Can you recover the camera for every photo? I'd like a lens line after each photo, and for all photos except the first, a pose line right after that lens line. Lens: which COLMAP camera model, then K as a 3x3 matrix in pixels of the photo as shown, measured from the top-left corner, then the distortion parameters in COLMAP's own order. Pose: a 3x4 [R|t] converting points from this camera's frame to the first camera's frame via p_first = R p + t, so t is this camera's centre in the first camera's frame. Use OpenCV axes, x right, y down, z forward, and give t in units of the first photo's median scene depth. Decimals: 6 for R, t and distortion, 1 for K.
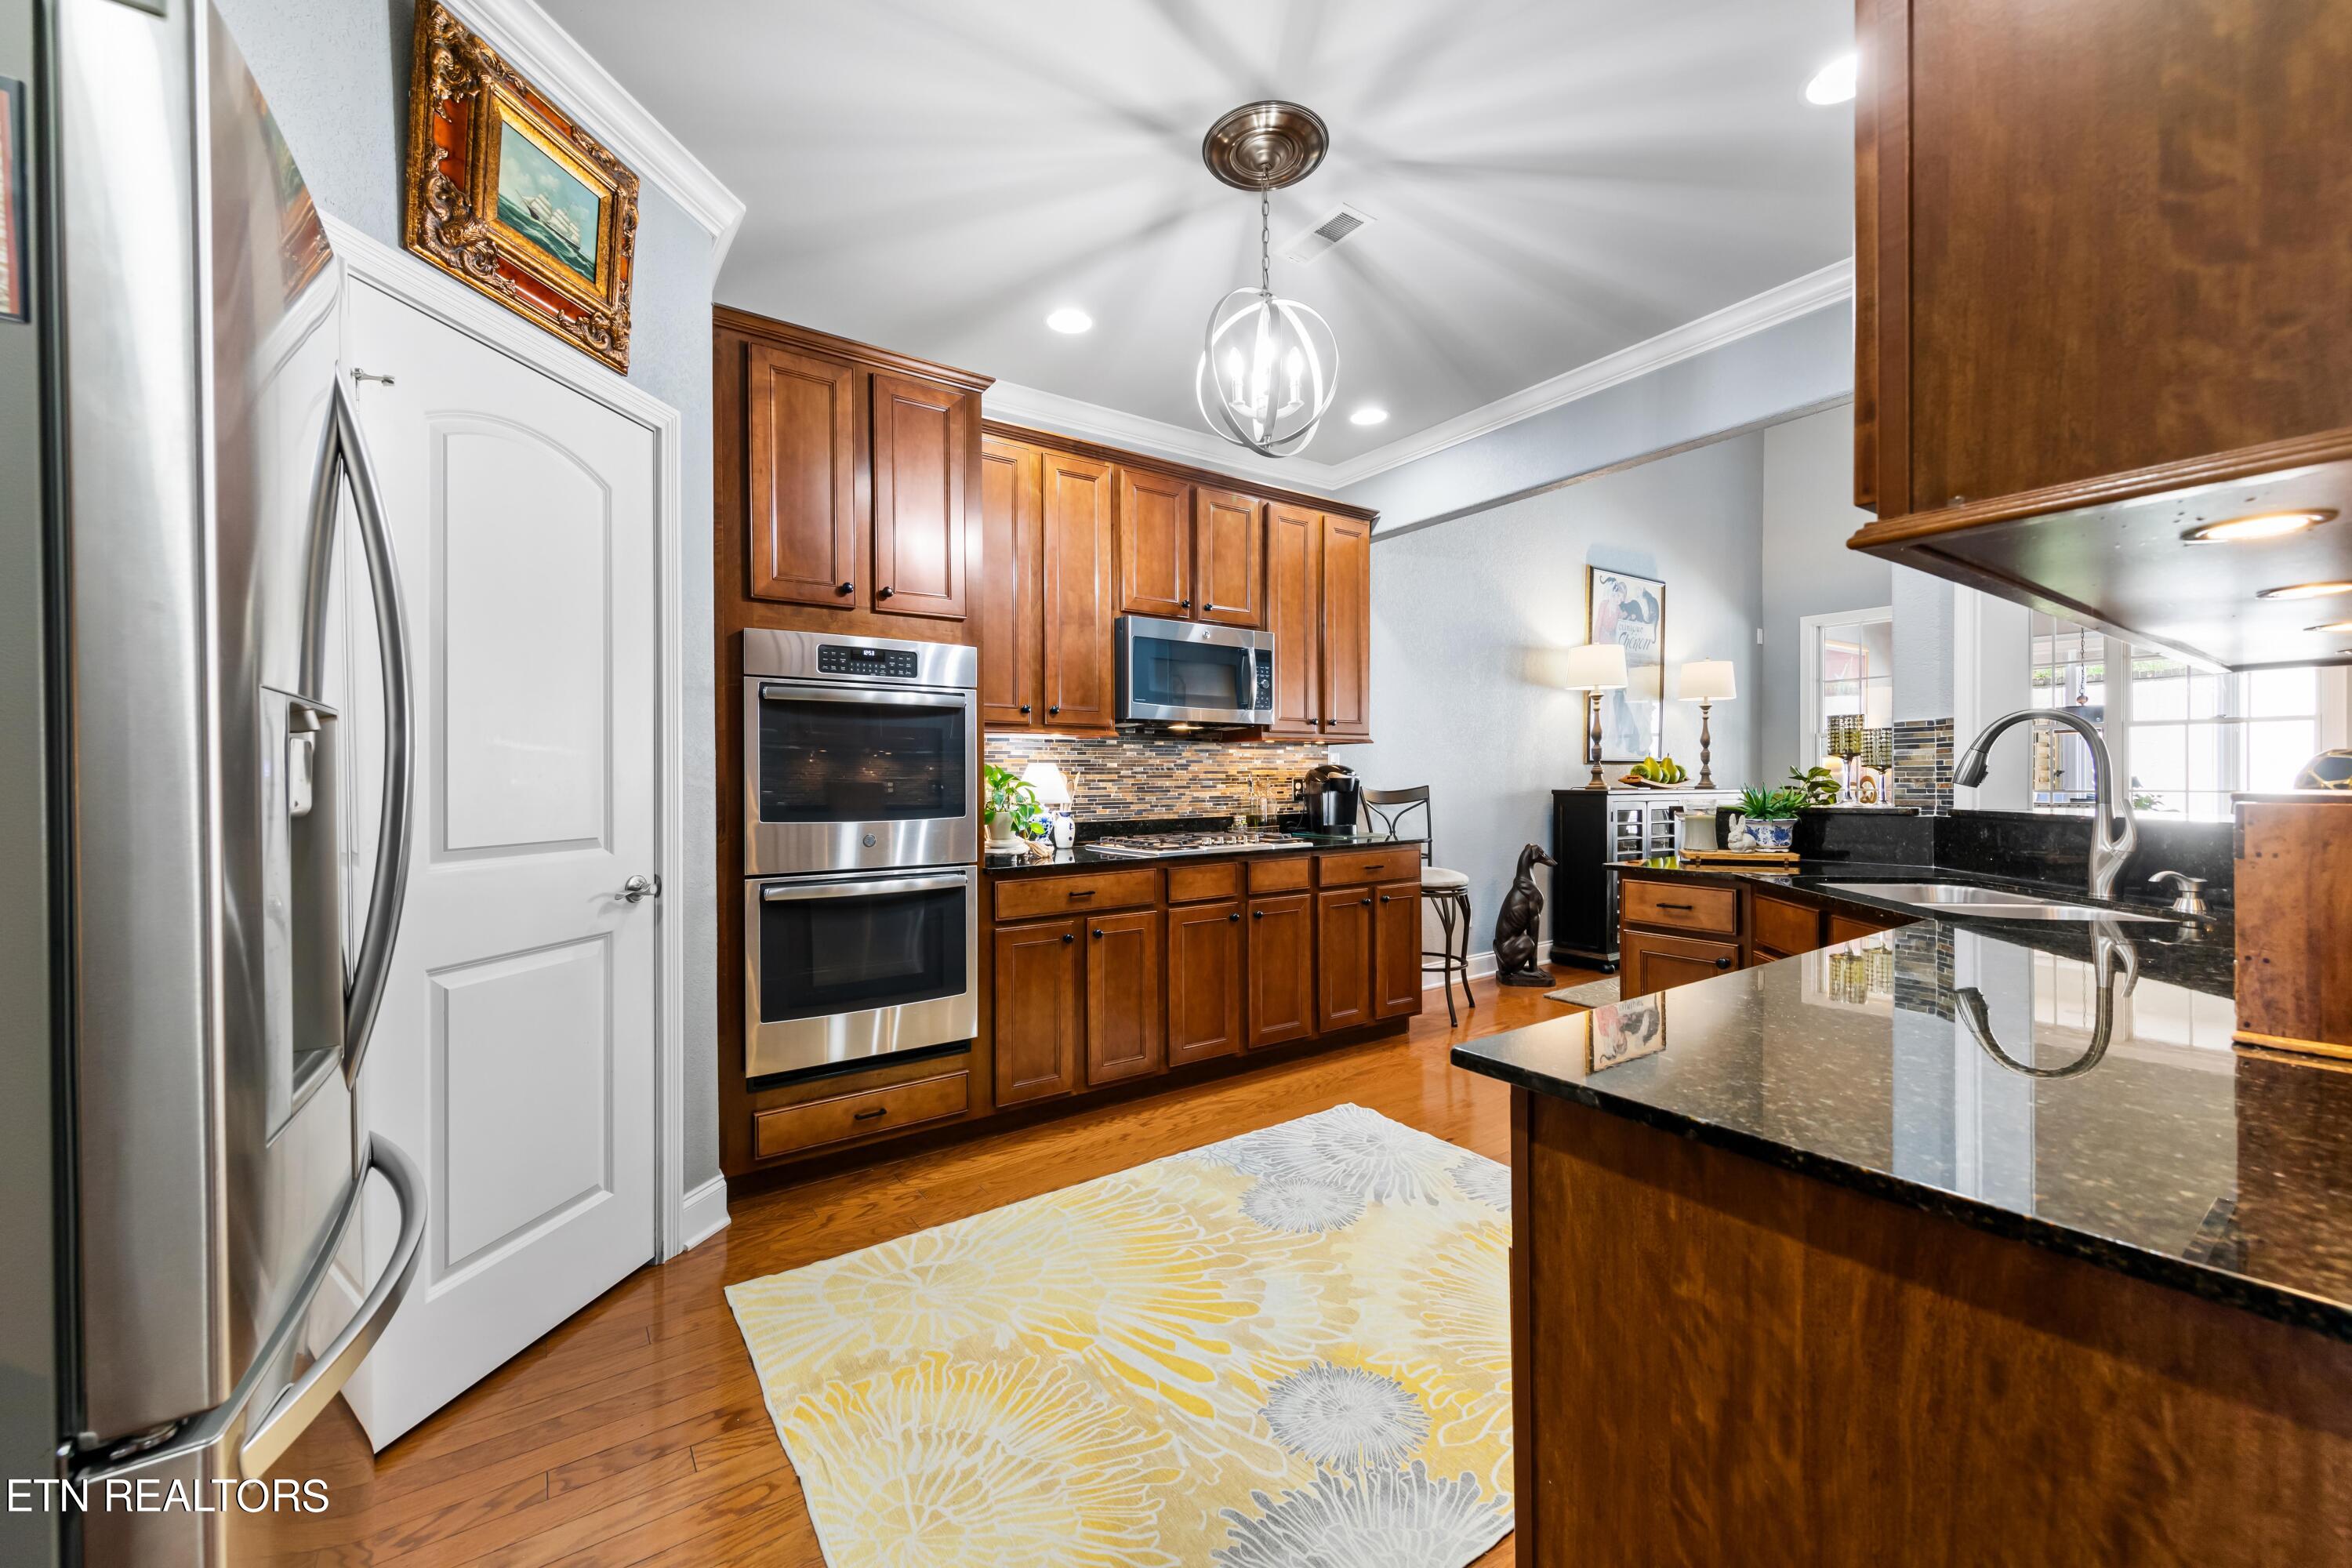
lens RADIAL K [[899.2, 0, 1176.0], [0, 899.2, 784.0], [0, 0, 1]] dist [-0.000391, -0.000103]
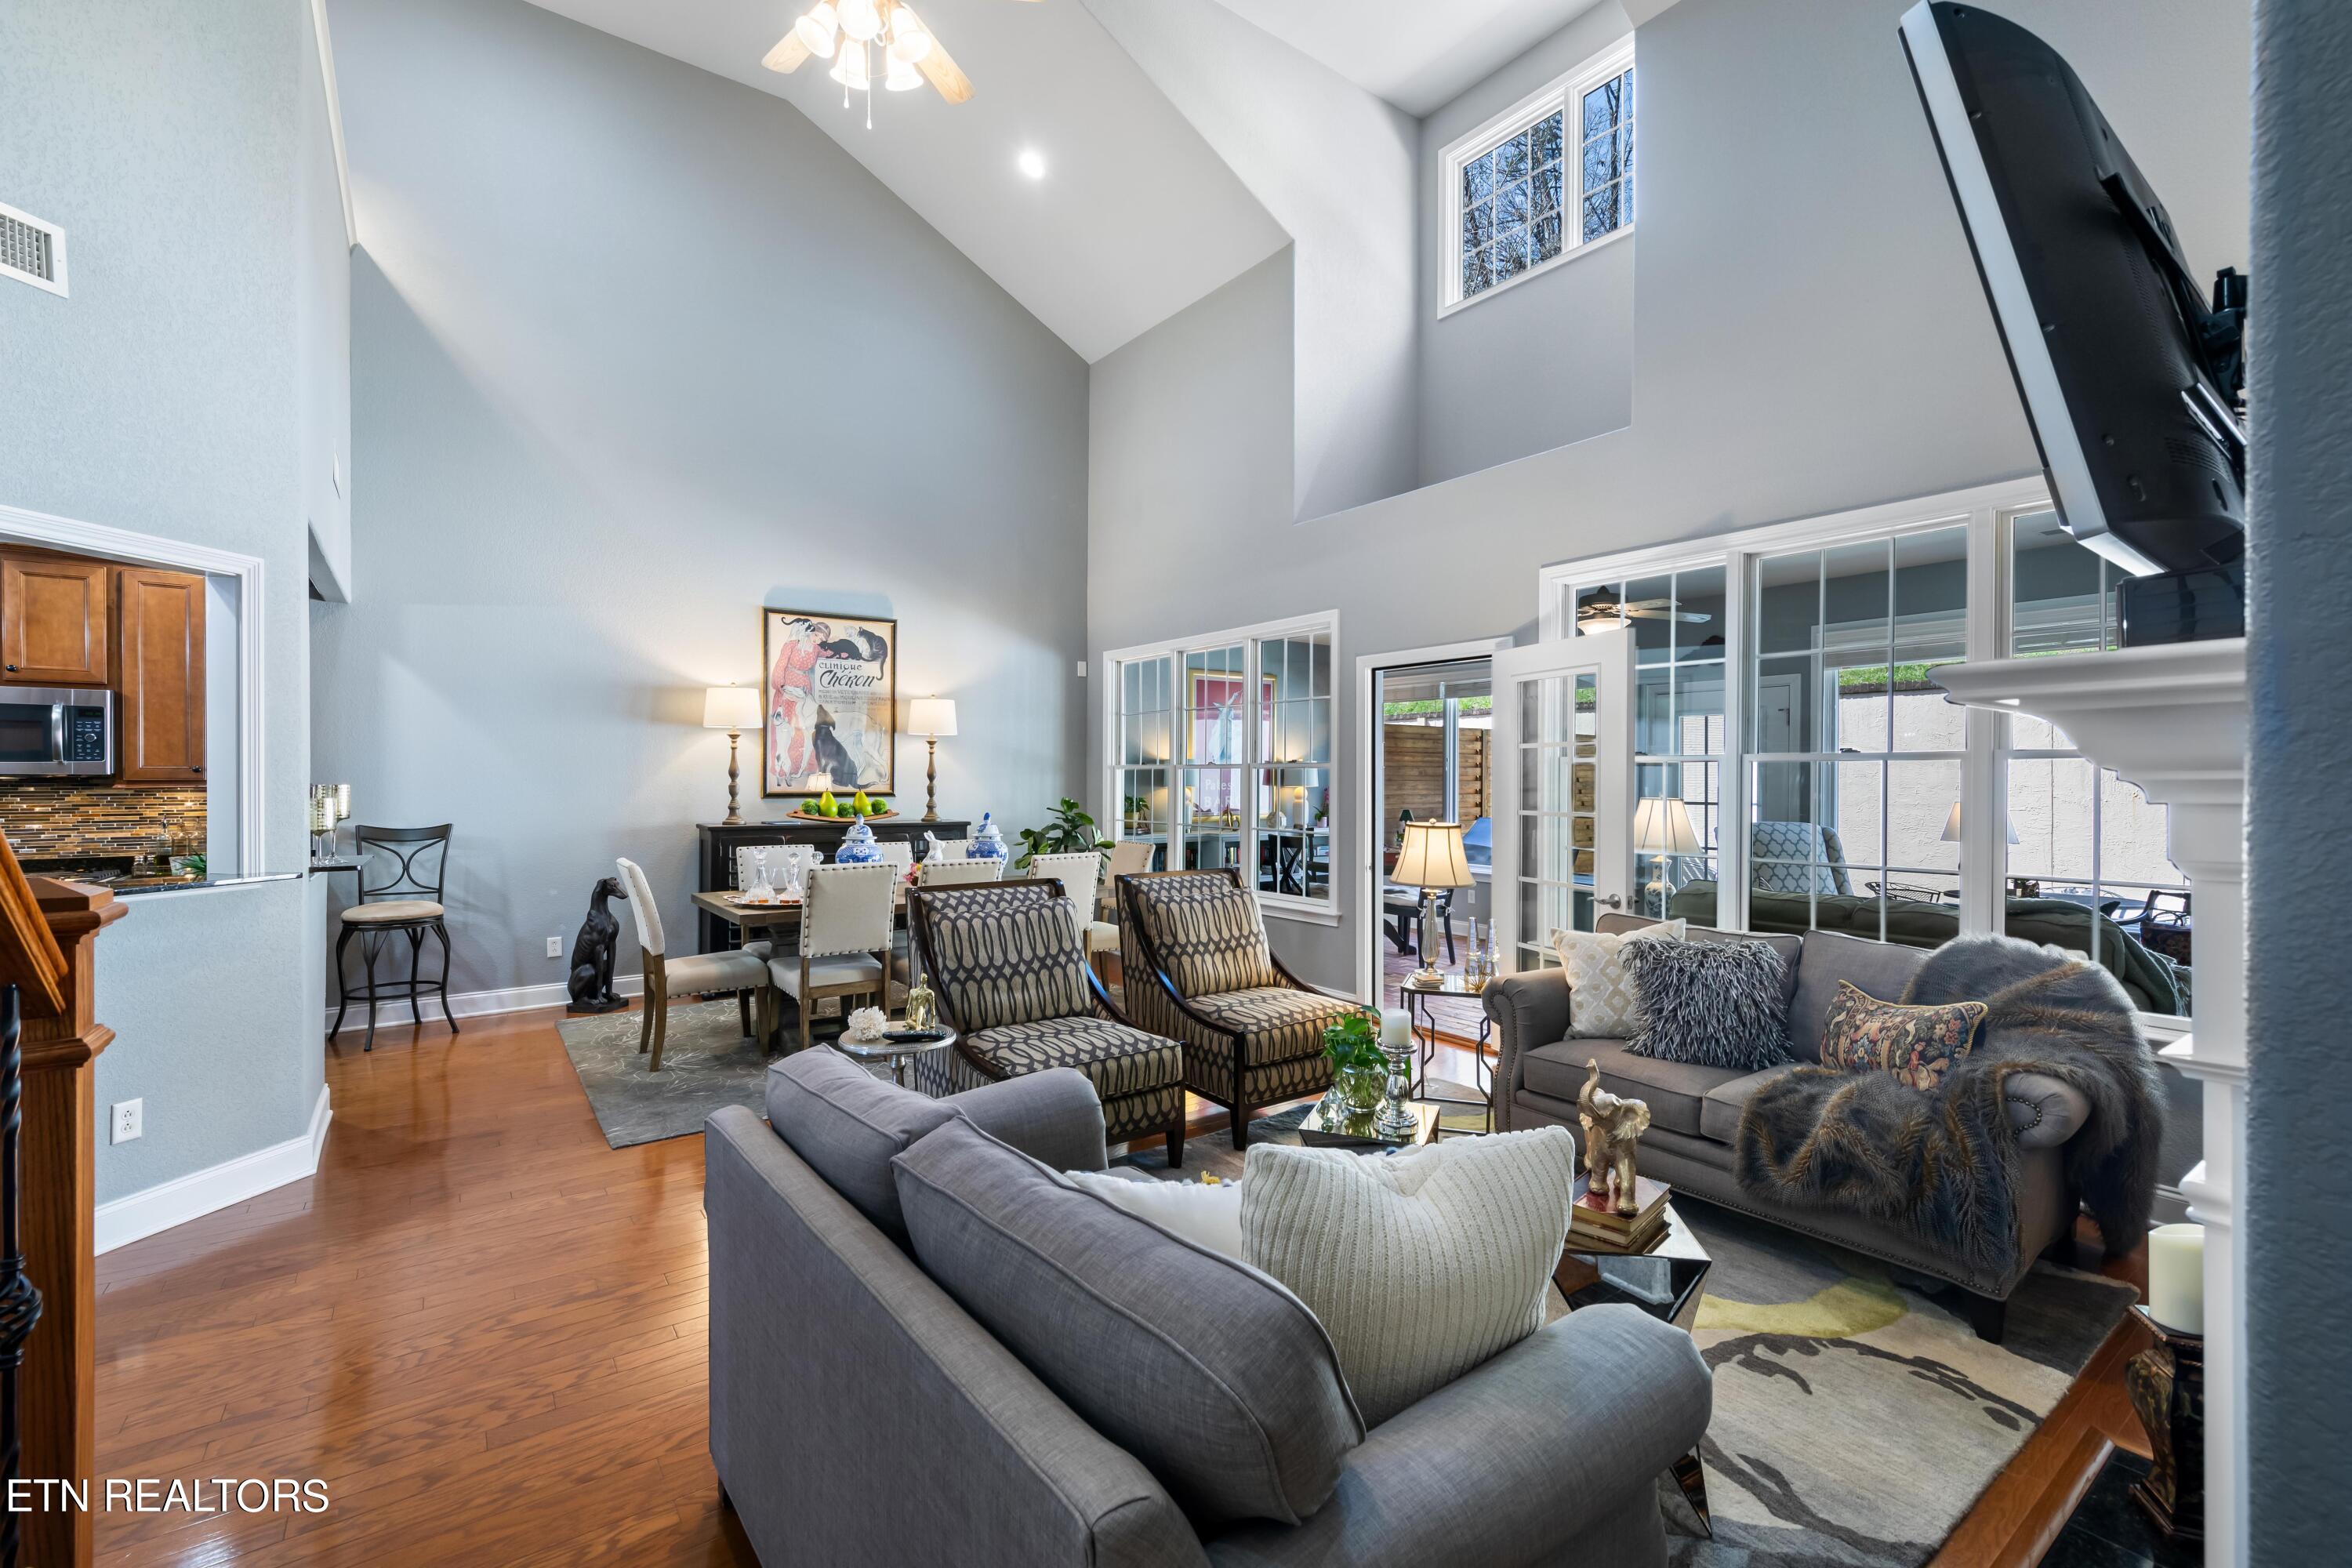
lens RADIAL K [[997.1, 0, 1176.0], [0, 997.1, 784.0], [0, 0, 1]] dist [0.001851, -0.000039]
pose [[0.998982, 0.009853, 0.044030, 2.086297], [-0.009912, 0.999950, 0.001105, -0.106831], [-0.044017, -0.001540, 0.999030, -0.405843]]
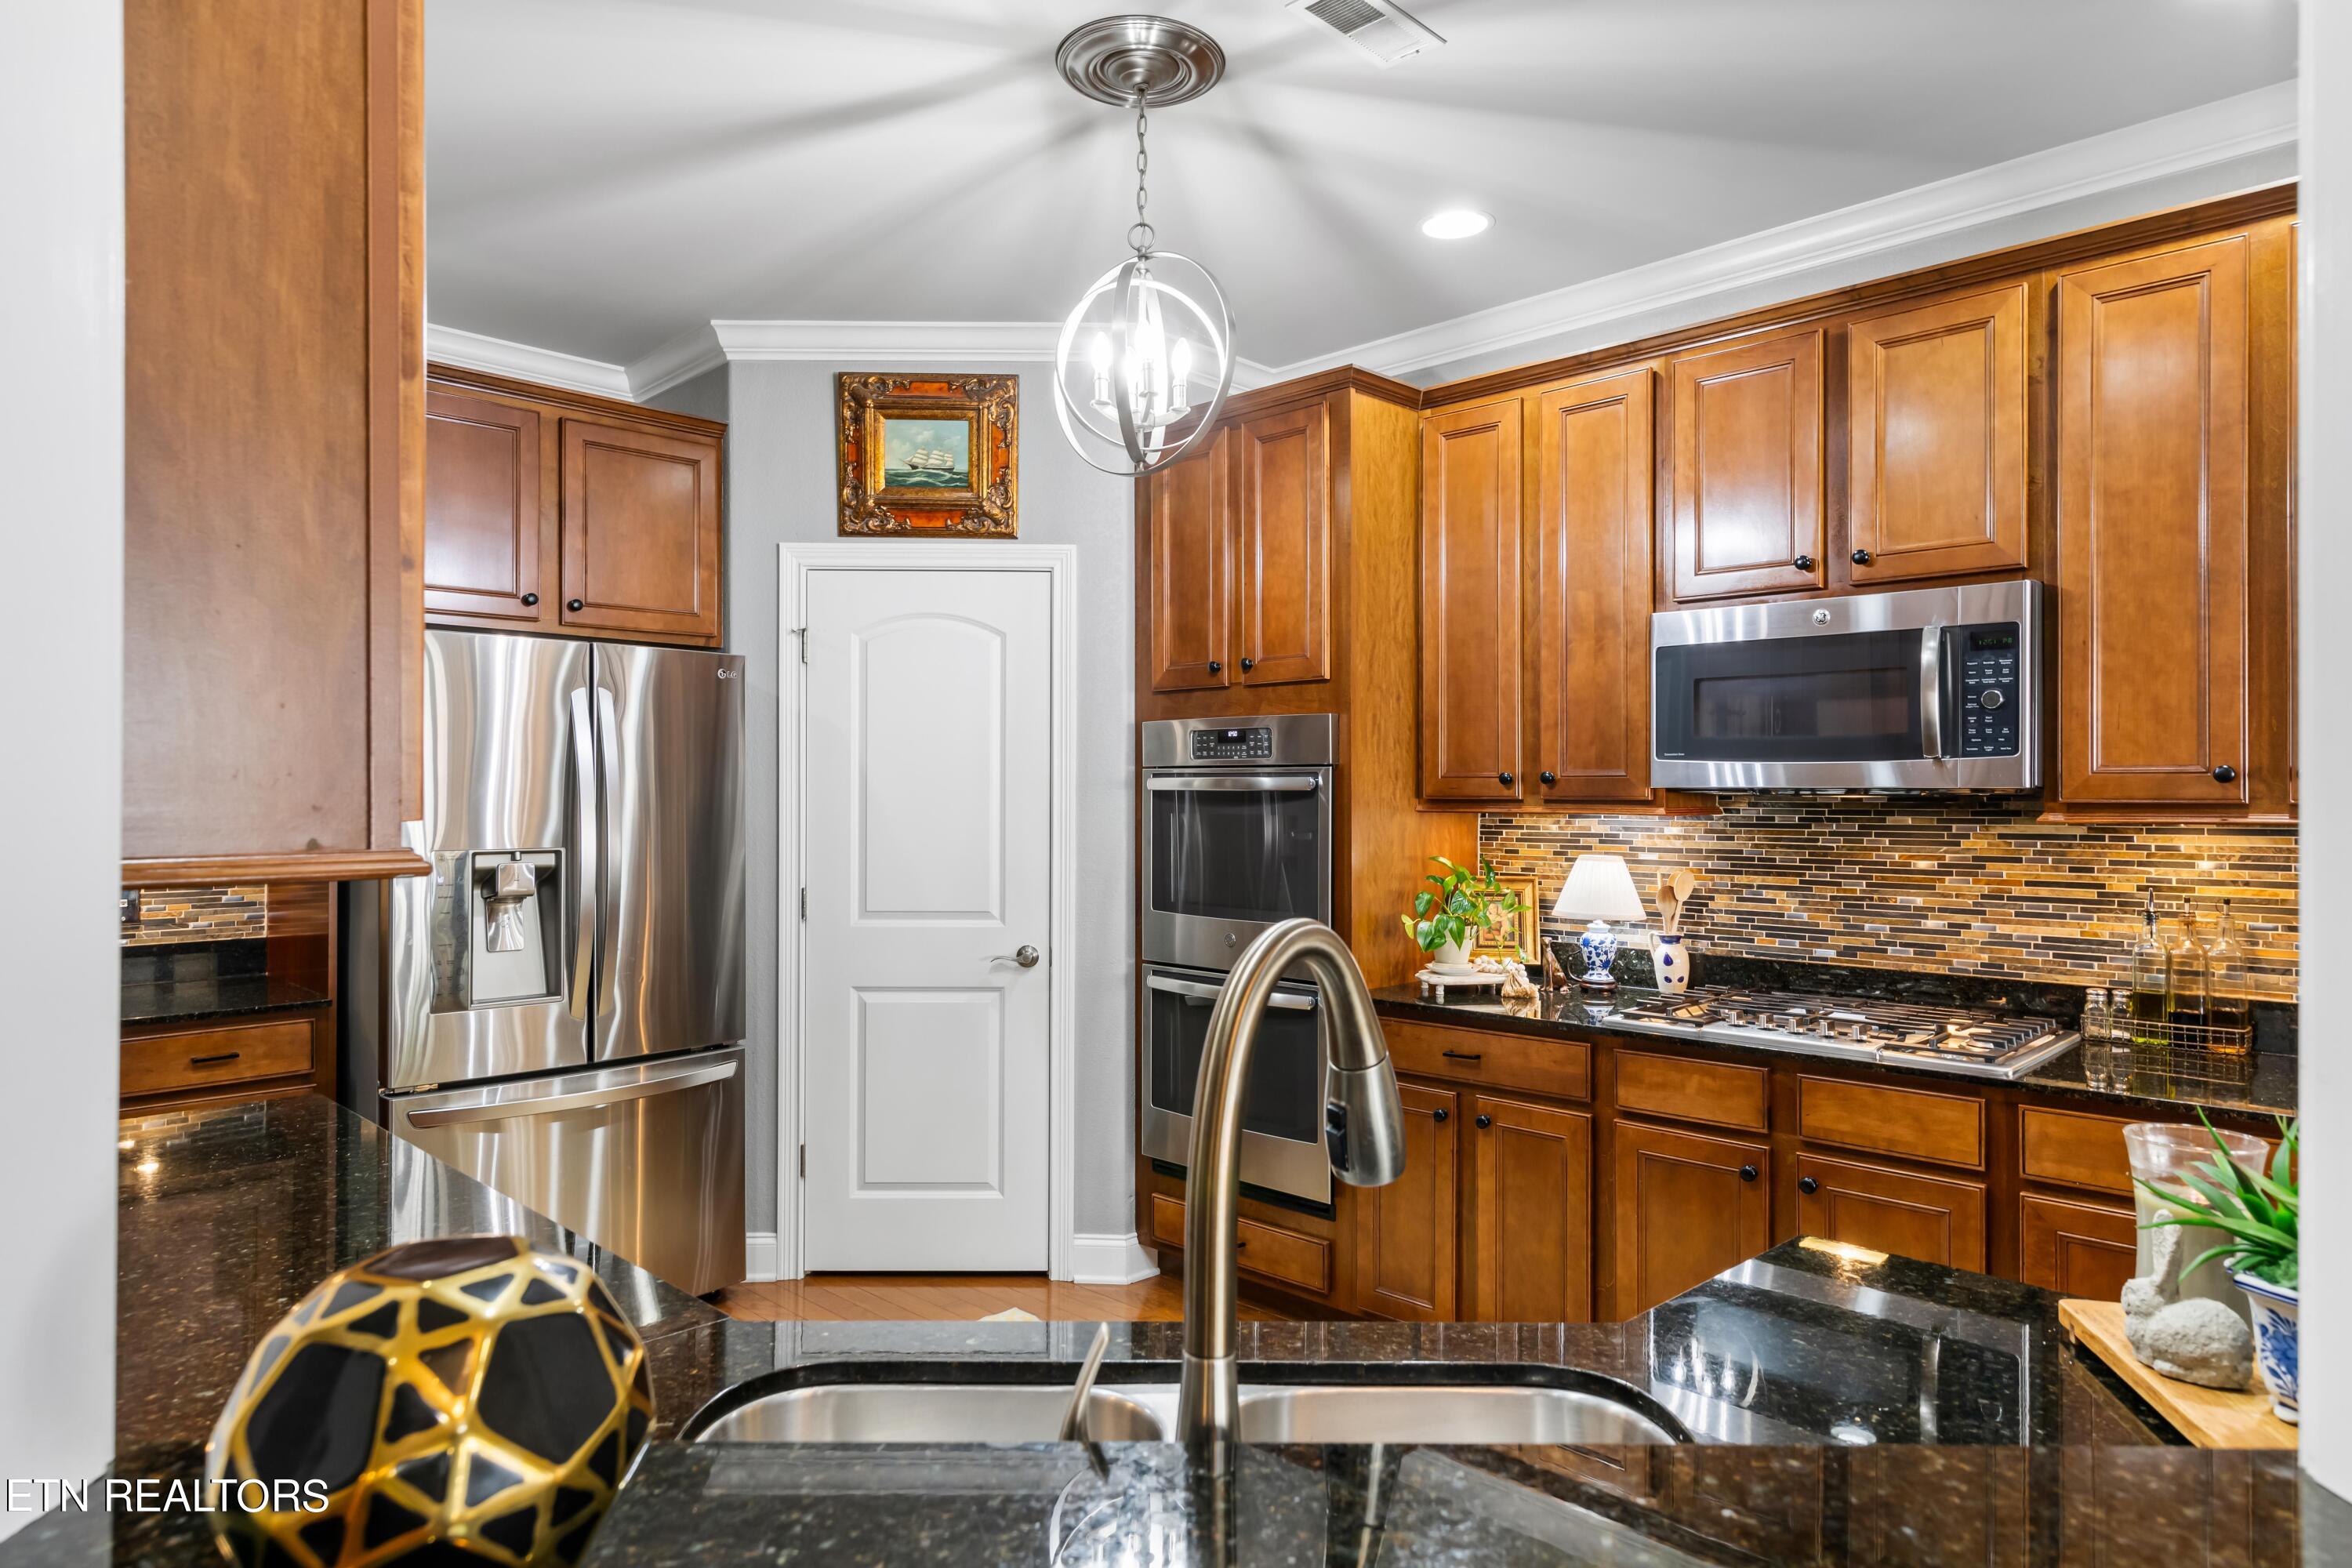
lens RADIAL K [[1368.3, 0, 1176.0], [0, 1368.3, 784.0], [0, 0, 1]] dist [0.007192, 0.001243]
pose [[0.191688, 0.000515, -0.981456, 1.067946], [-0.010004, 0.999949, -0.001429, -0.098037], [0.981405, 0.010093, 0.191684, 0.719033]]
